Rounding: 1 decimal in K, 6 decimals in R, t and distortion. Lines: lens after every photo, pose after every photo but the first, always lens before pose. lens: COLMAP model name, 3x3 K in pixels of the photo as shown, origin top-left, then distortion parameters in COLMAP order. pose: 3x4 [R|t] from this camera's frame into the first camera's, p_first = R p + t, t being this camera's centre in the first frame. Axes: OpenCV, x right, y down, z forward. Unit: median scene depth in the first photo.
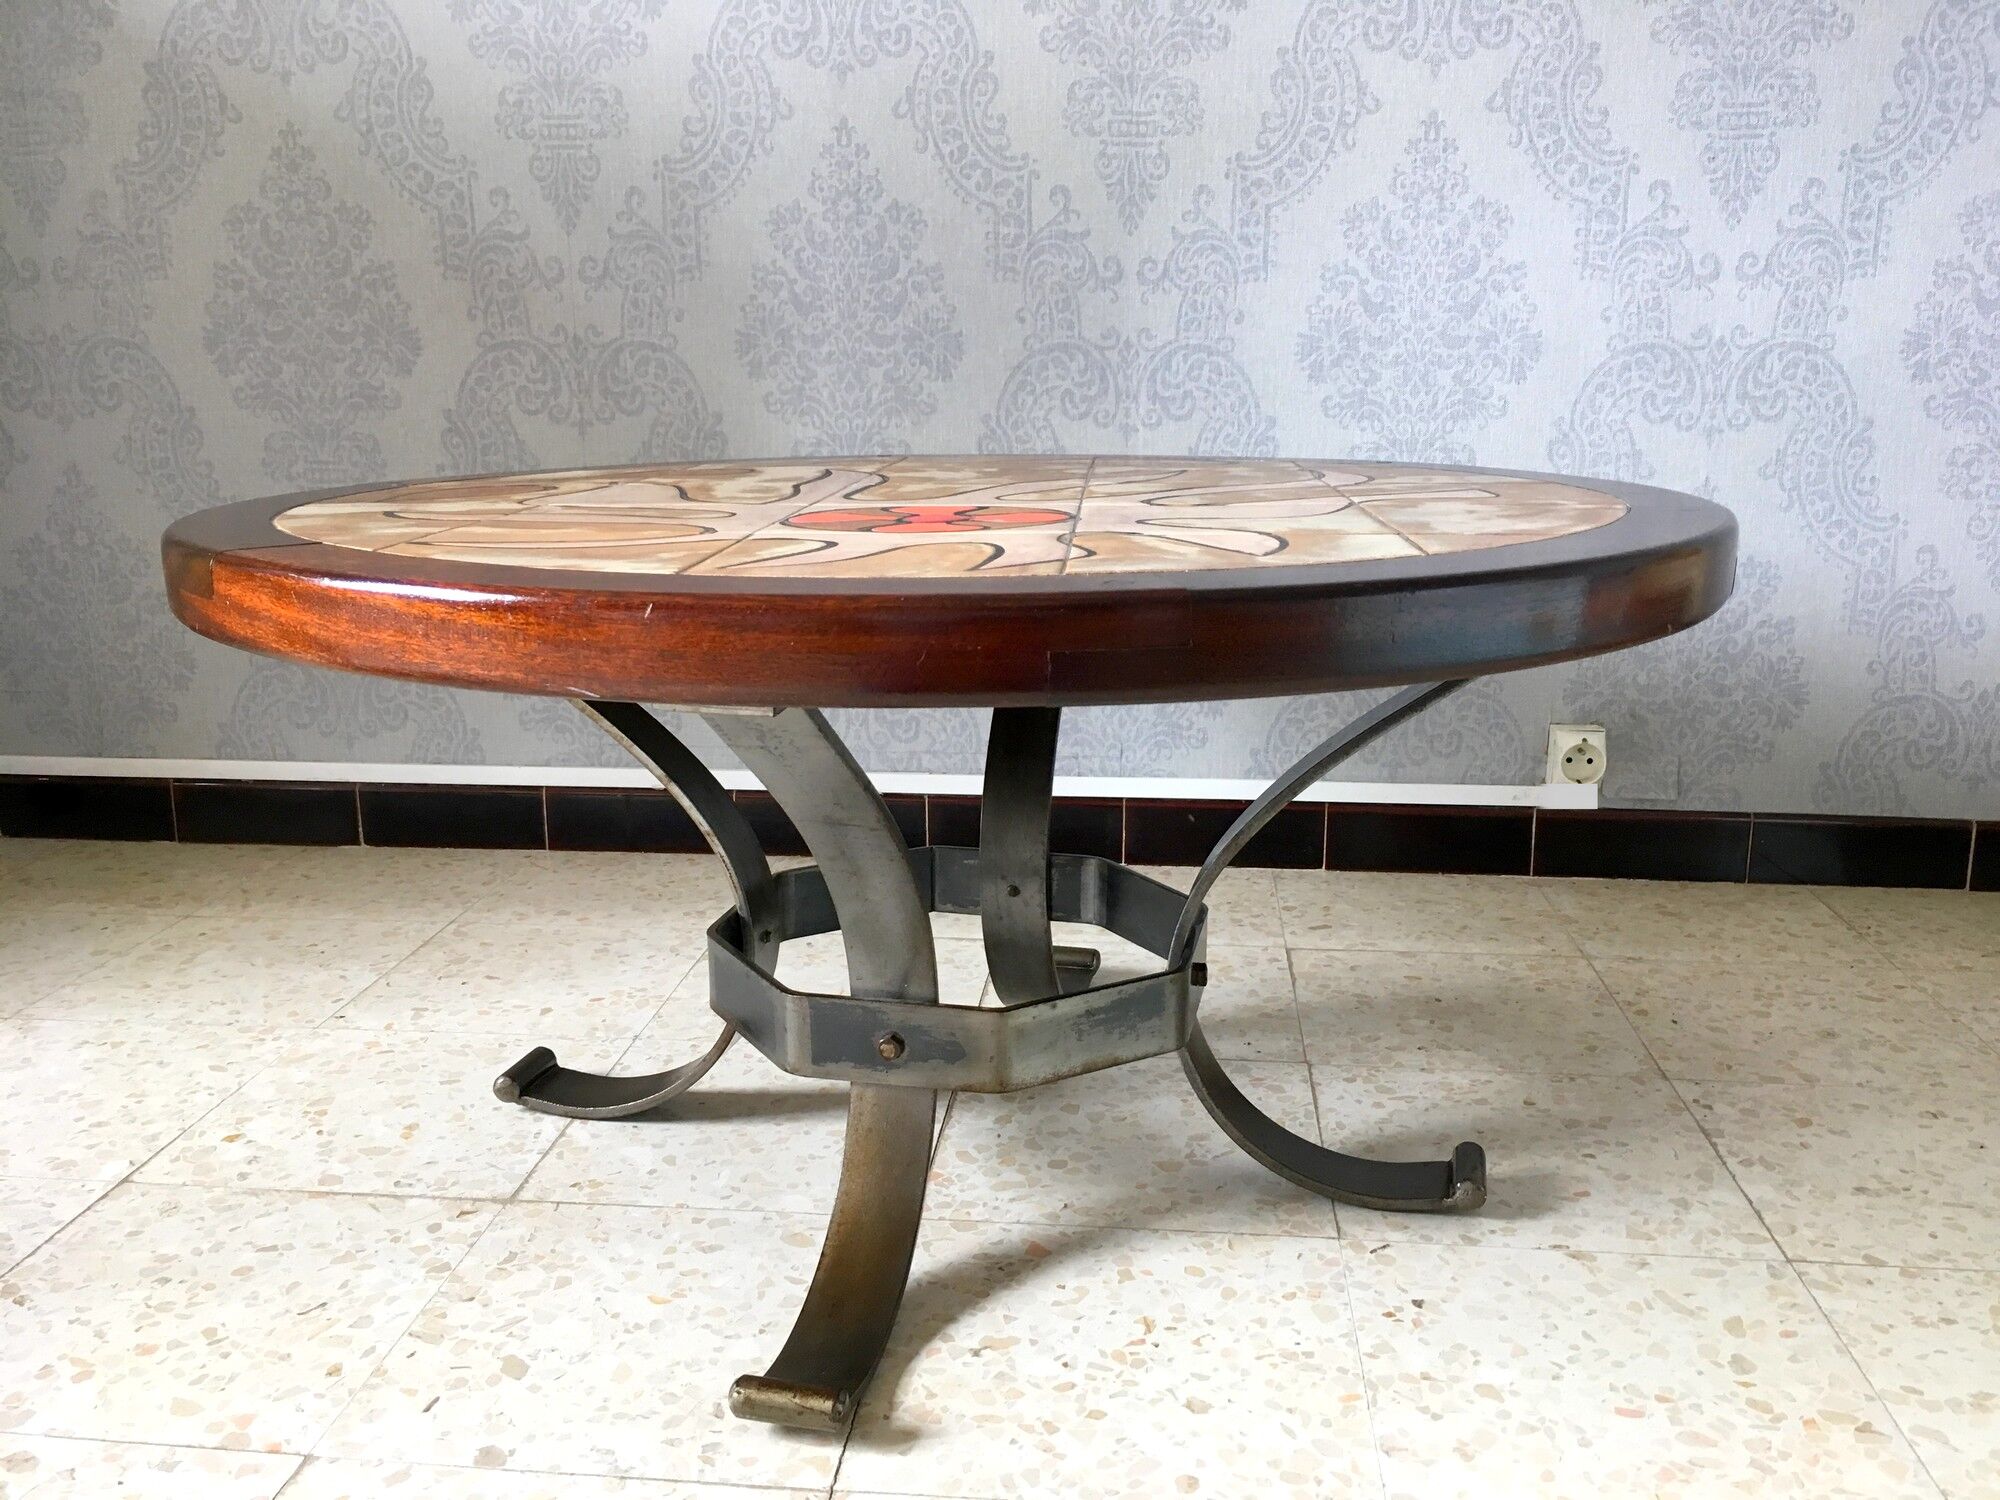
lens RADIAL K [[1710.1, 0, 986.5], [0, 1710.1, 743.5], [0, 0, 1]] dist [0.082656, -0.125334]
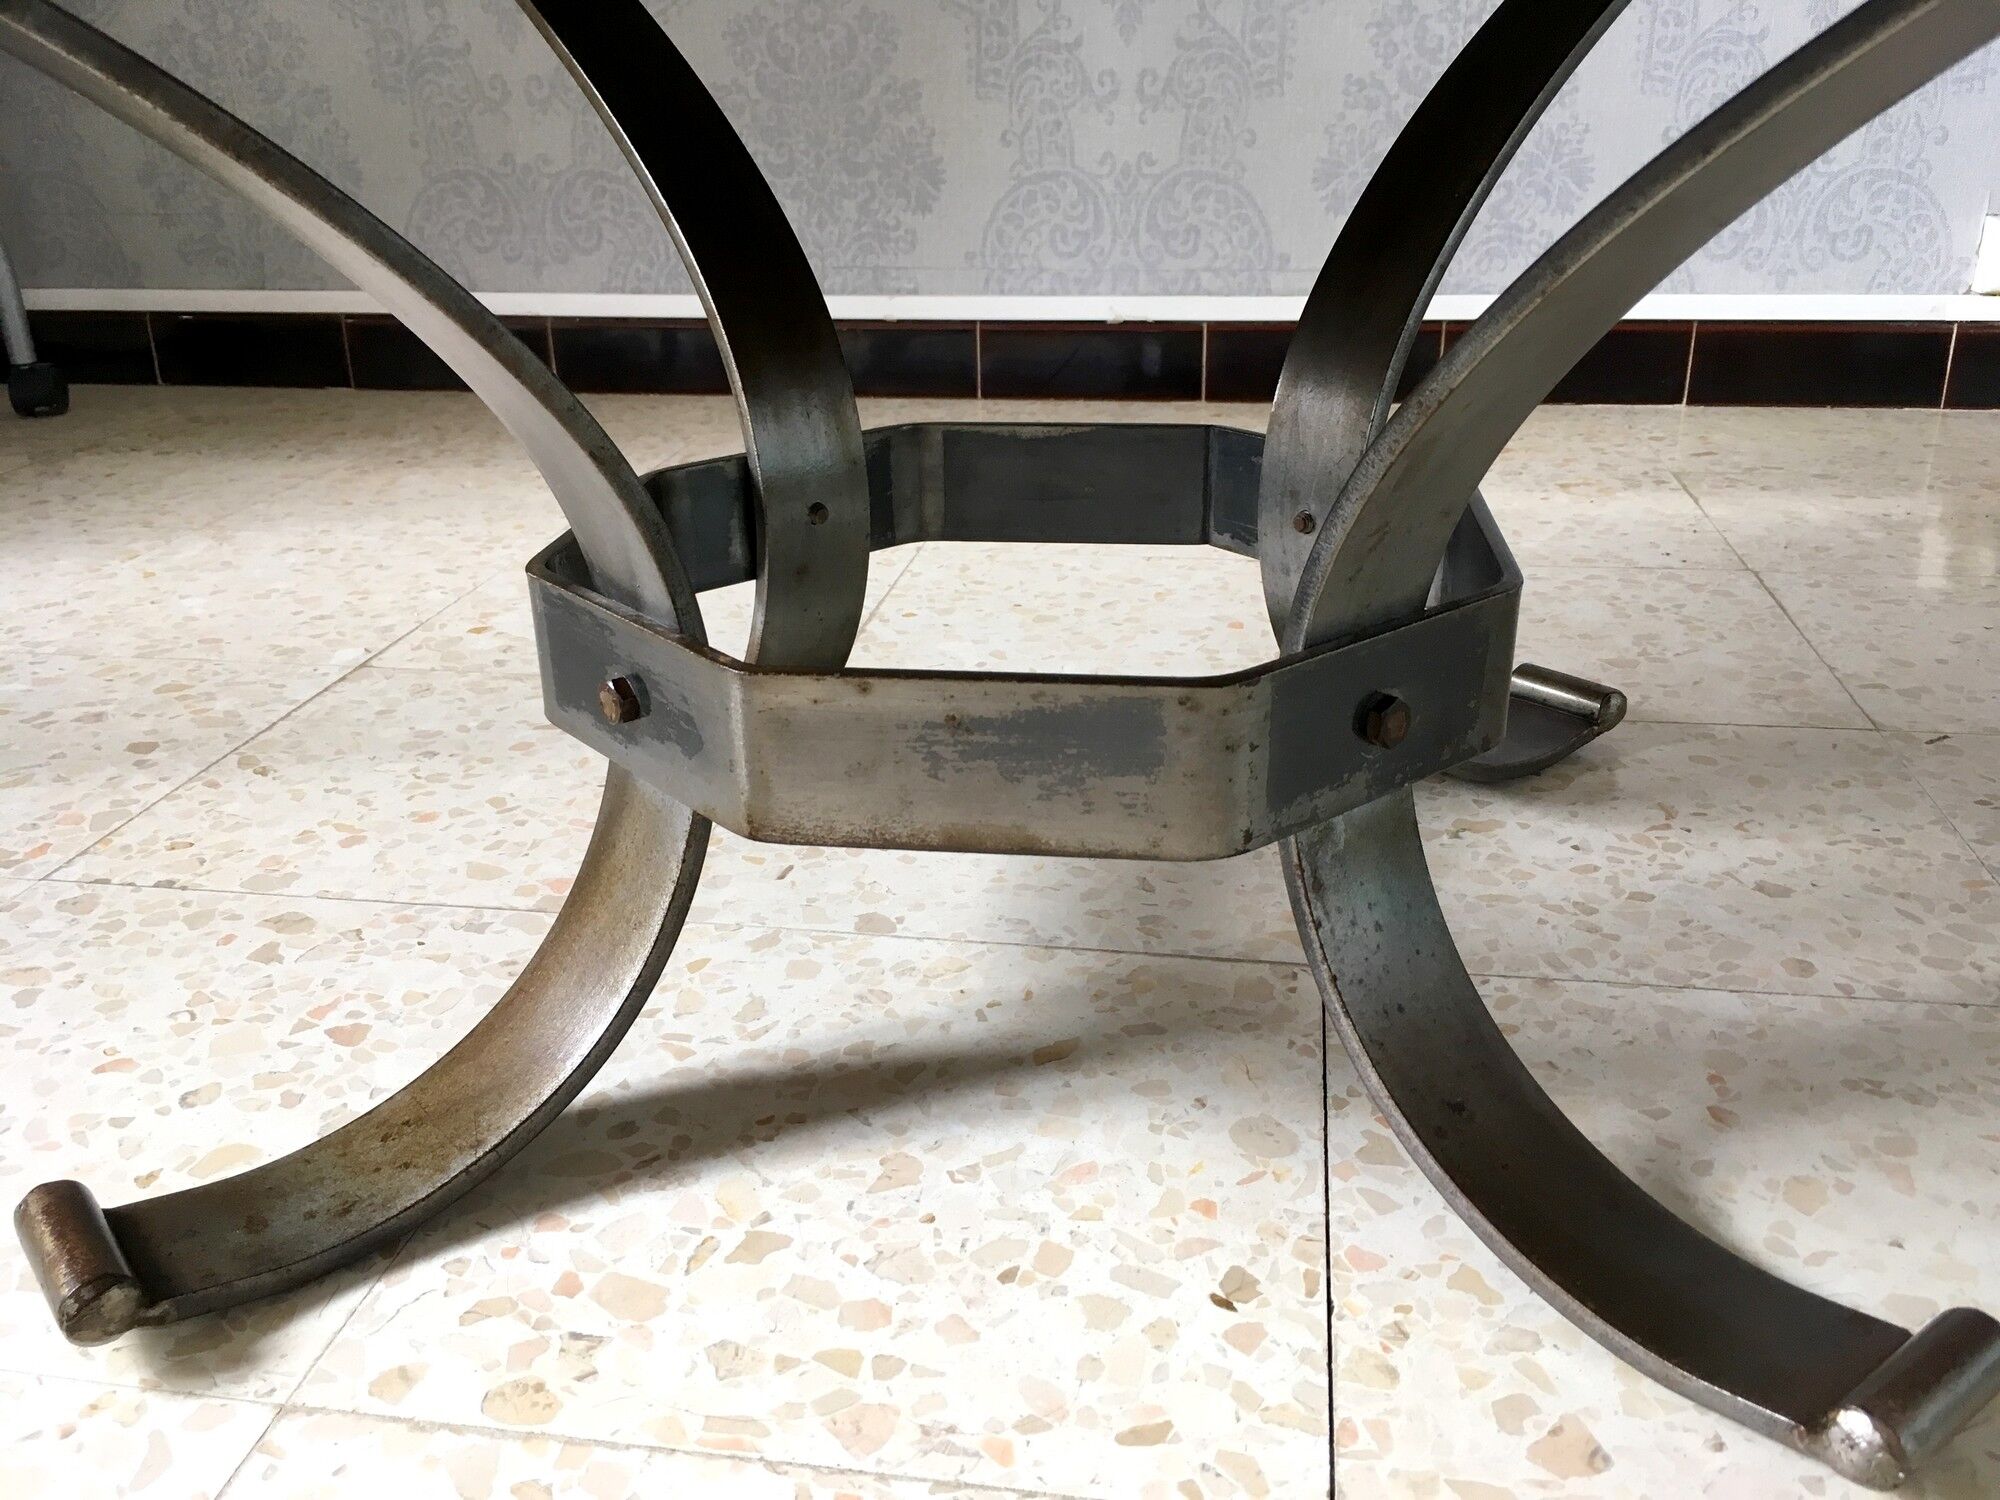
lens RADIAL K [[1710.1, 0, 958.4], [0, 1710.1, 733.9], [0, 0, 1]] dist [0.082656, -0.125334]
pose [[0.997605, 0.001974, -0.069140, -0.152836], [0.008102, 0.989376, 0.145153, 0.167562], [0.068692, -0.145365, 0.986991, 0.192086]]
